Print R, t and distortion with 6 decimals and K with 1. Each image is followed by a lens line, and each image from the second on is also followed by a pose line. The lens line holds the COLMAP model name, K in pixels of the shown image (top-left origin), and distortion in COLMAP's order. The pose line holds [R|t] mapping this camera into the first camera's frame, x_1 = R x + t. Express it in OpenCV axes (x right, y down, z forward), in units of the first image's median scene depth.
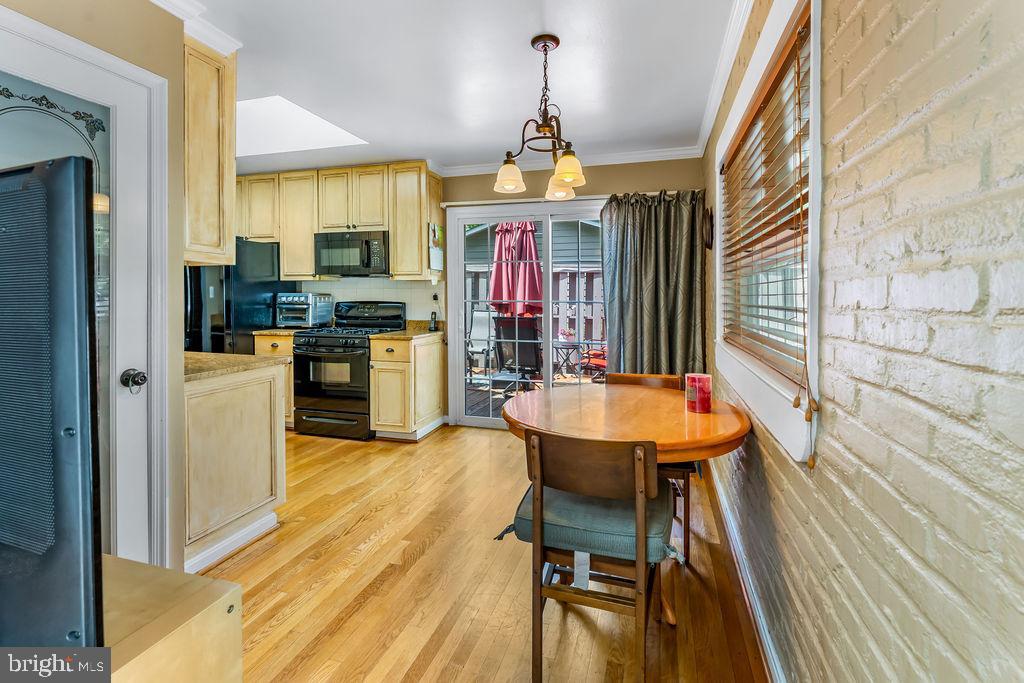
lens RADIAL K [[438.6, 0, 515.3], [0, 438.6, 304.1], [0, 0, 1]] dist [0.000476, 0.000022]
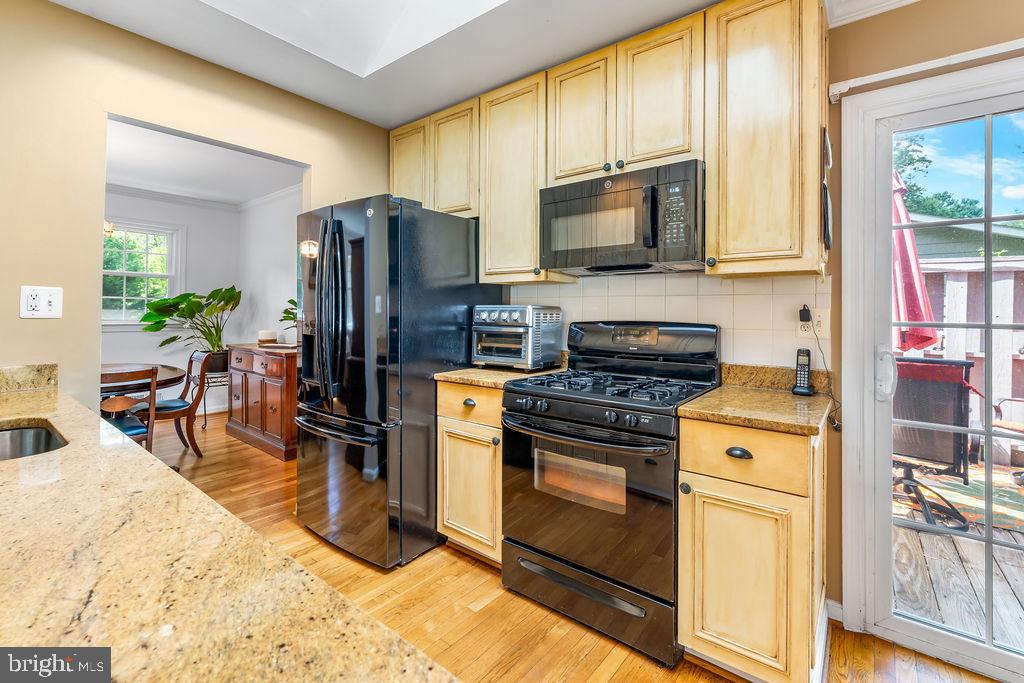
lens RADIAL K [[450.2, 0, 513.8], [0, 450.2, 312.9], [0, 0, 1]] dist [-0.000263, -0.000034]
pose [[0.922135, 0.005519, -0.386830, -0.276243], [-0.012208, 0.999815, -0.014839, -0.007269], [0.386677, 0.018406, 0.922032, 0.493787]]
